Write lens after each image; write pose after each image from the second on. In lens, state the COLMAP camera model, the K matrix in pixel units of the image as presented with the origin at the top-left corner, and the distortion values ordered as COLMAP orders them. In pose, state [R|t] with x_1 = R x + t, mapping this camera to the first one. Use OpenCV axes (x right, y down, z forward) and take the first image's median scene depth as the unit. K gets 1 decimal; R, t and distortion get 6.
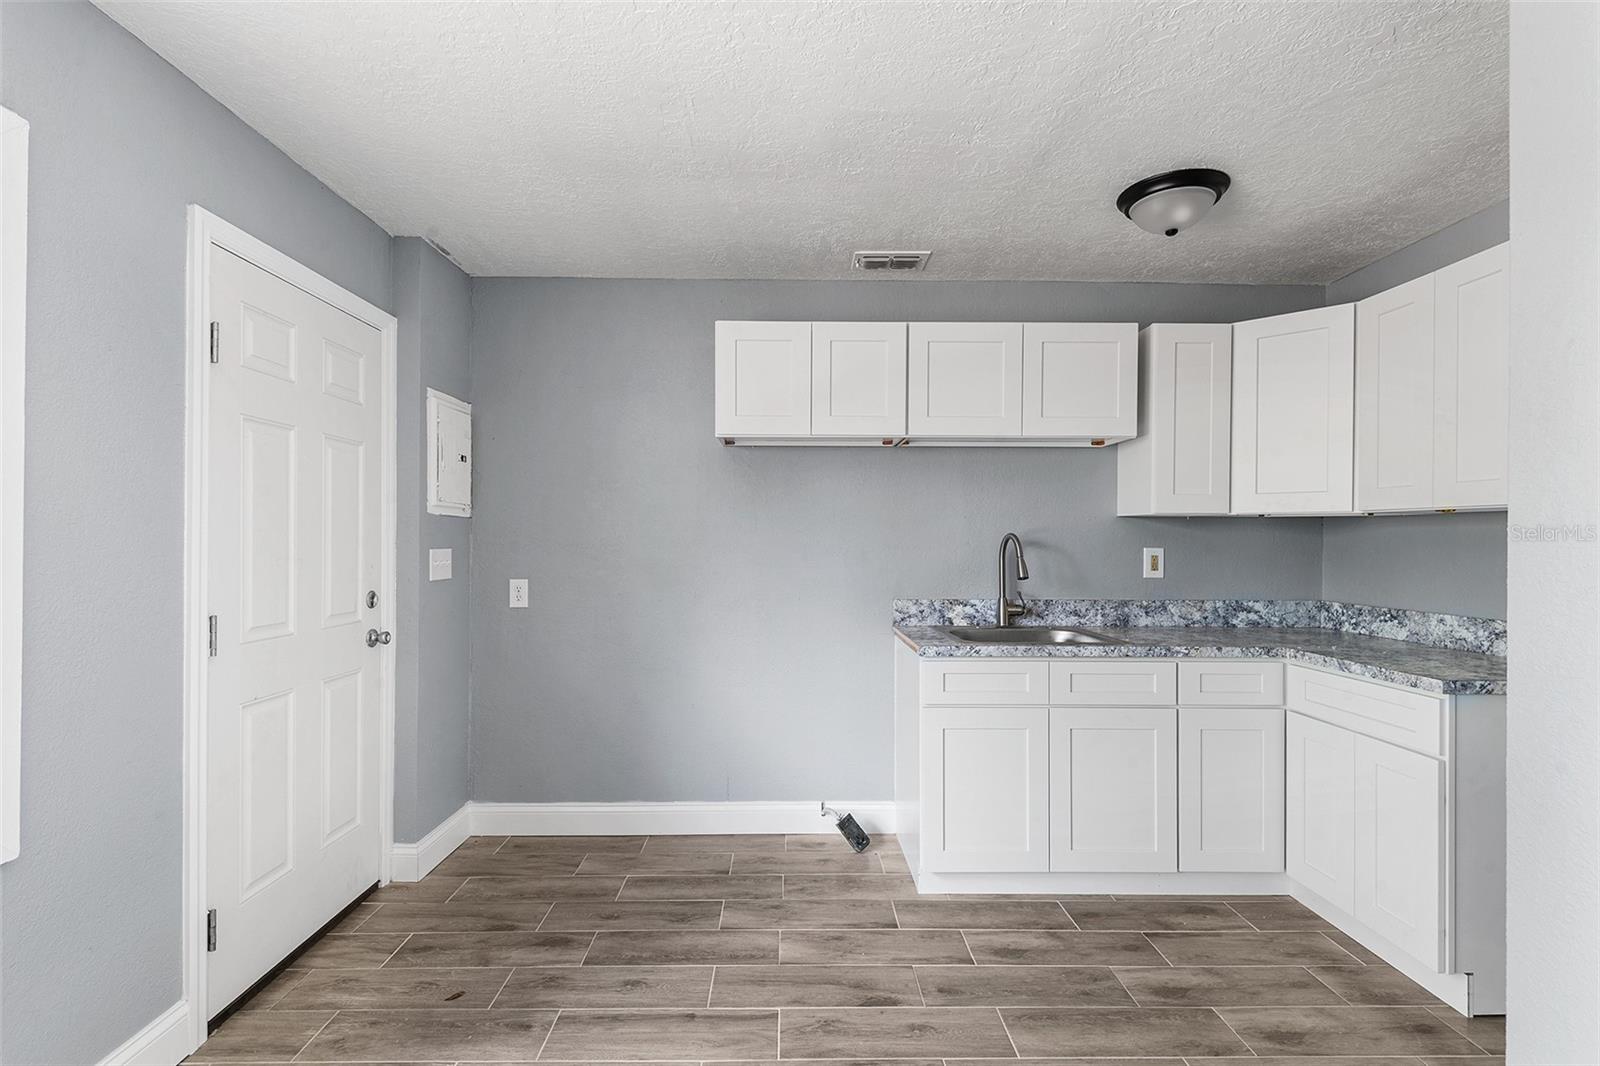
lens RADIAL K [[733.3, 0, 799.6], [0, 733.3, 540.5], [0, 0, 1]] dist [0.042071, -0.026594]
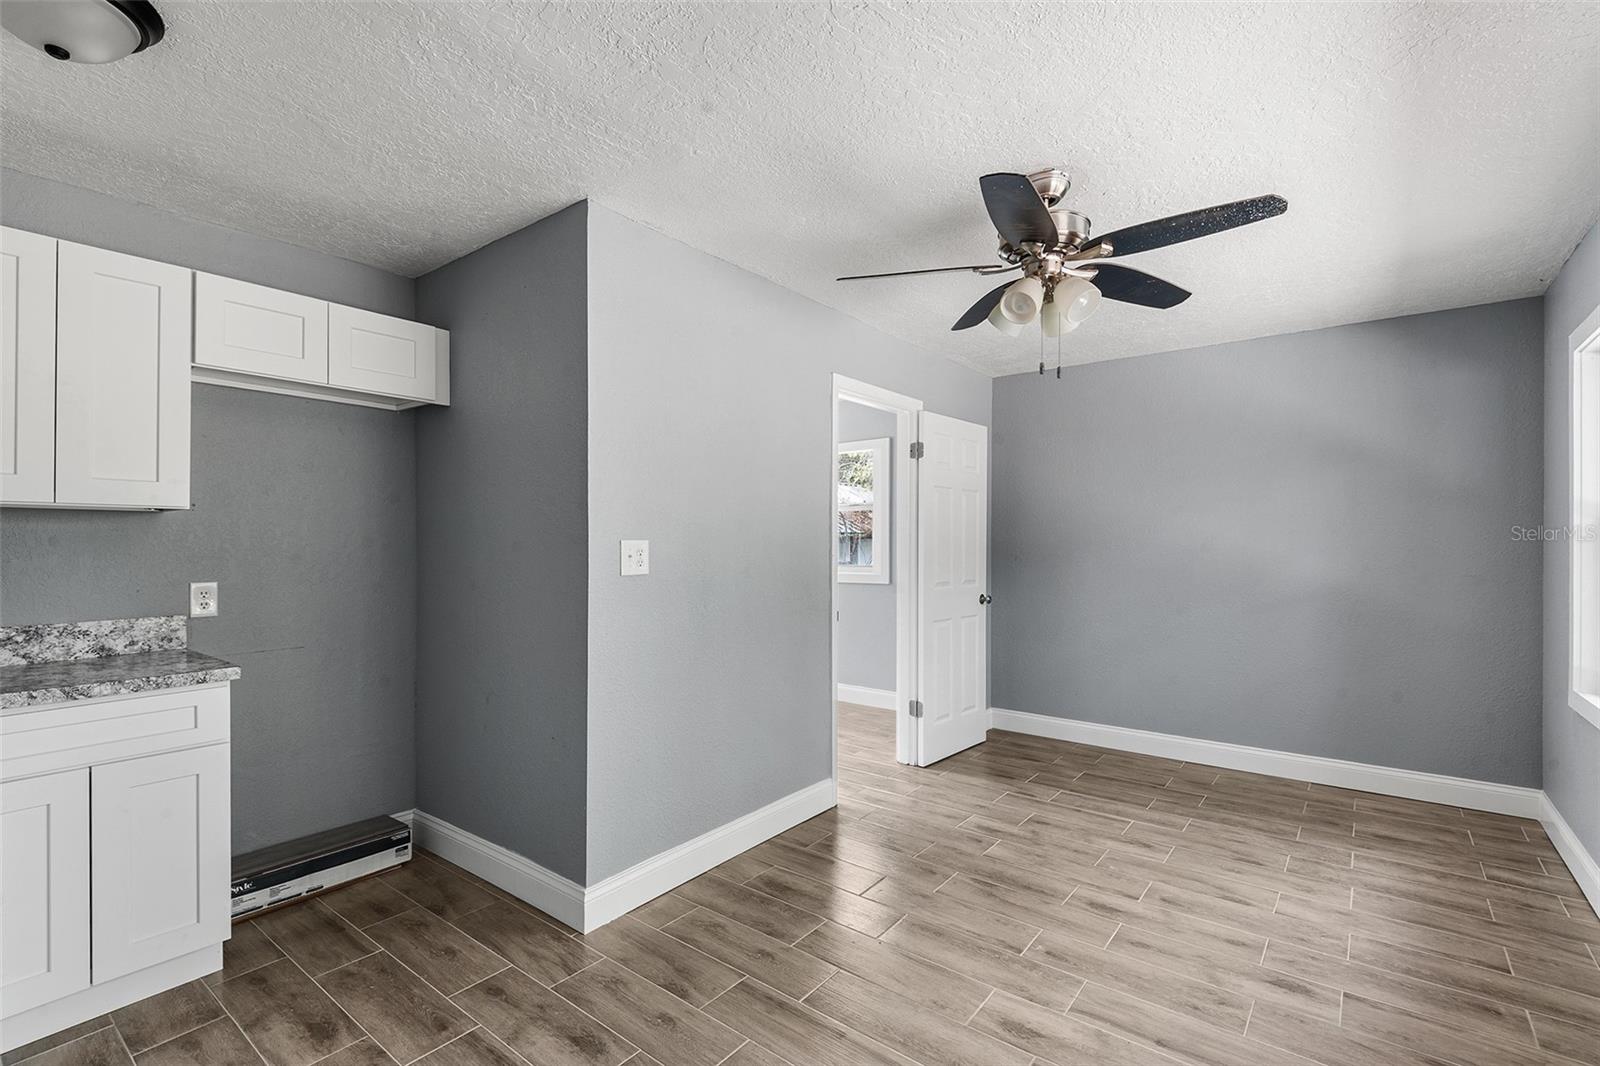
lens RADIAL K [[728.2, 0, 800.2], [0, 728.2, 543.8], [0, 0, 1]] dist [0.041927, -0.024671]
pose [[-0.774916, -0.007046, 0.632025, -0.319694], [-0.001577, 0.999956, 0.009214, -0.004017], [-0.632063, 0.006144, -0.774893, 0.952631]]
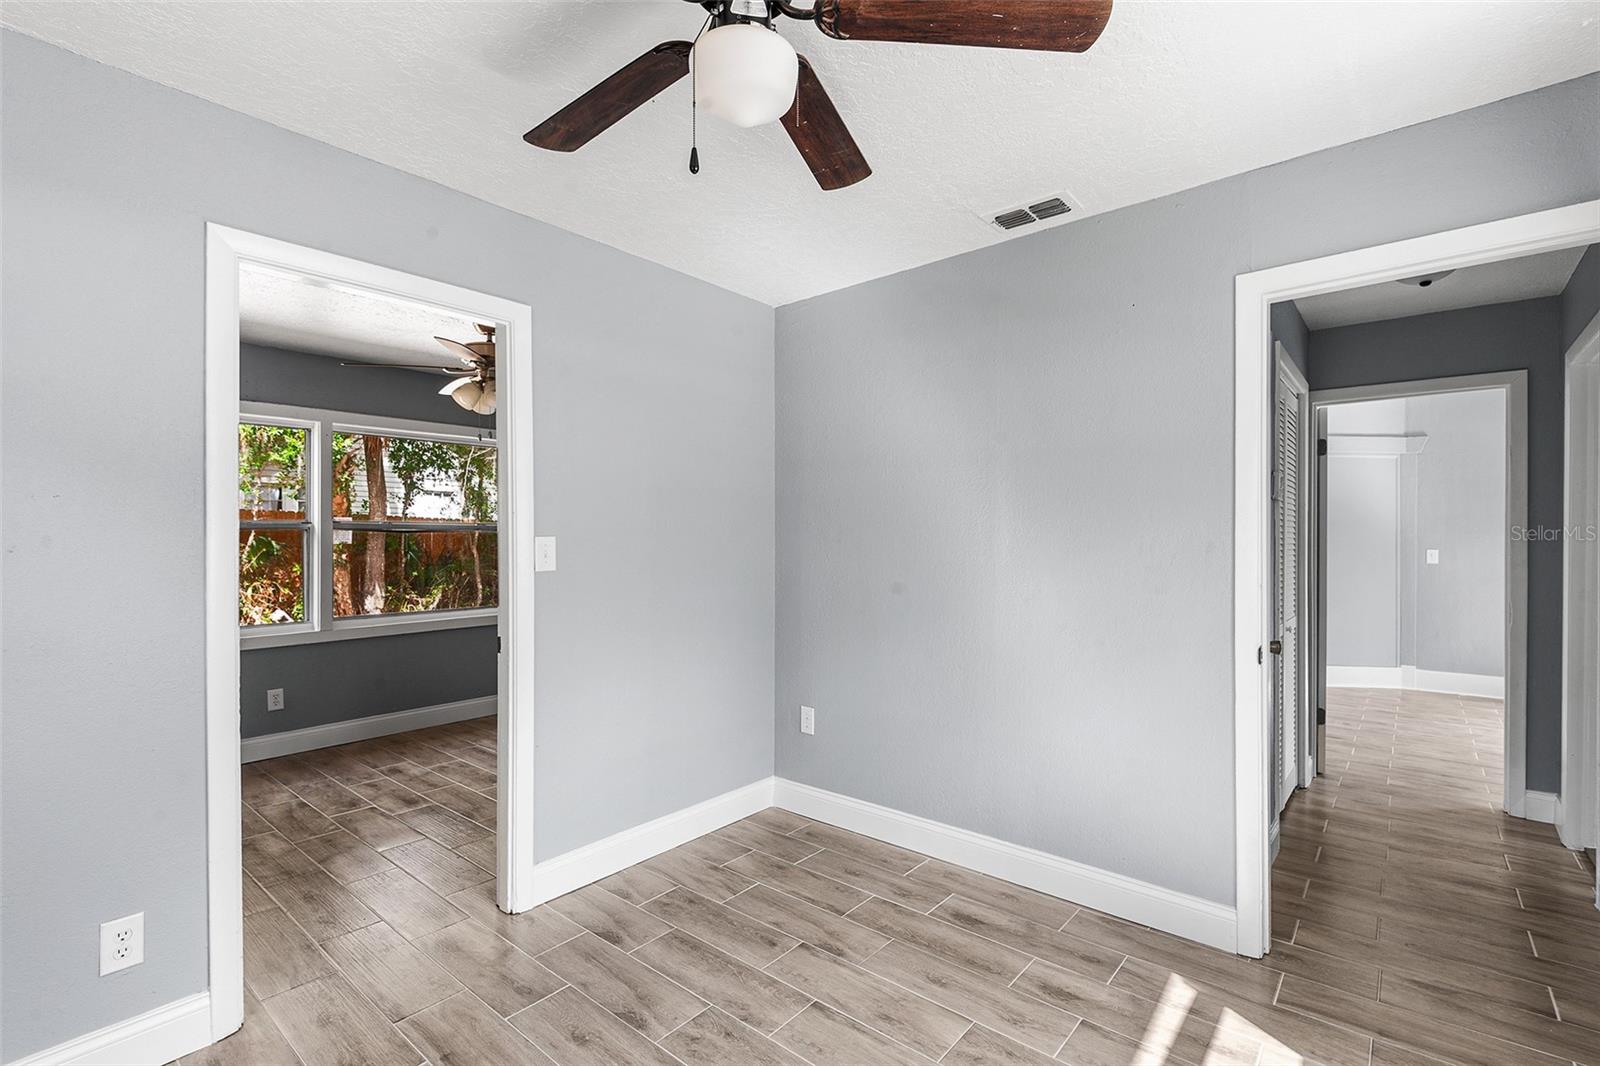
lens RADIAL K [[733.3, 0, 799.6], [0, 733.3, 540.5], [0, 0, 1]] dist [0.042071, -0.026594]
pose [[0.749530, -0.001522, -0.661969, 1.326856], [0.001032, 0.999999, -0.001131, 0.005341], [0.661970, 0.000164, 0.749531, -0.512368]]
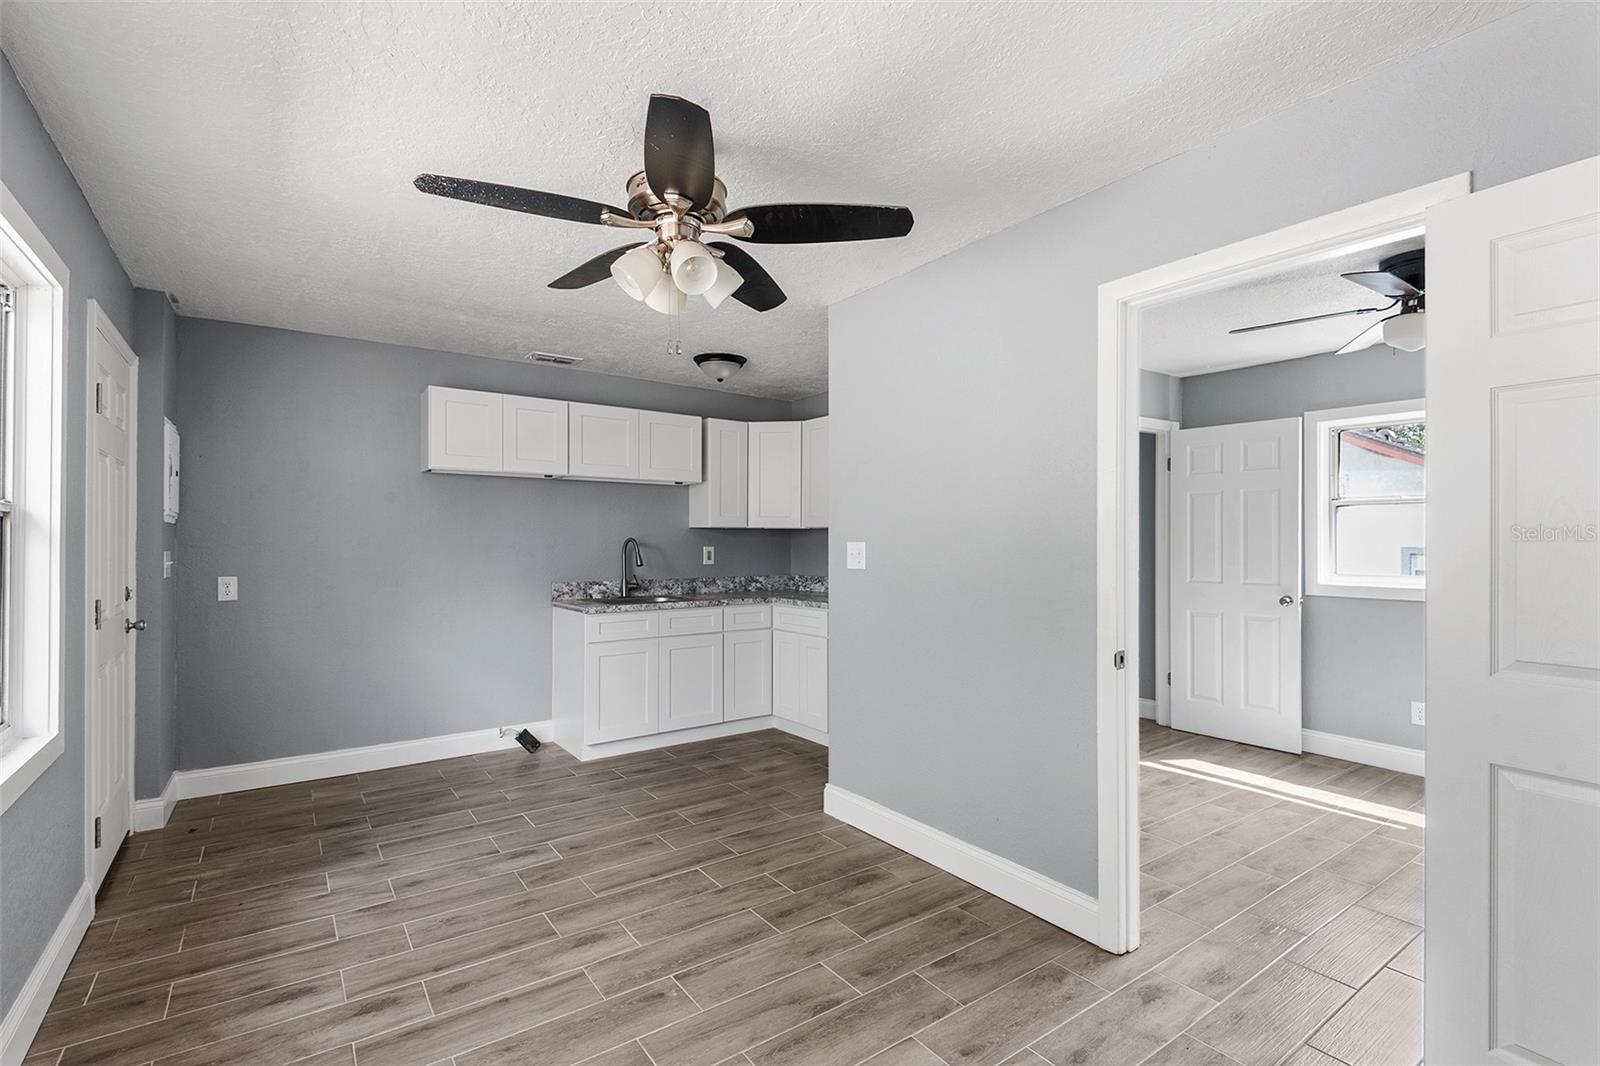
lens RADIAL K [[733.3, 0, 799.6], [0, 733.3, 540.5], [0, 0, 1]] dist [0.042071, -0.026594]
pose [[0.825606, -0.002132, 0.564244, -0.325701], [0.003807, 0.999991, -0.001792, -0.000037], [-0.564235, 0.003628, 0.825606, -0.550854]]
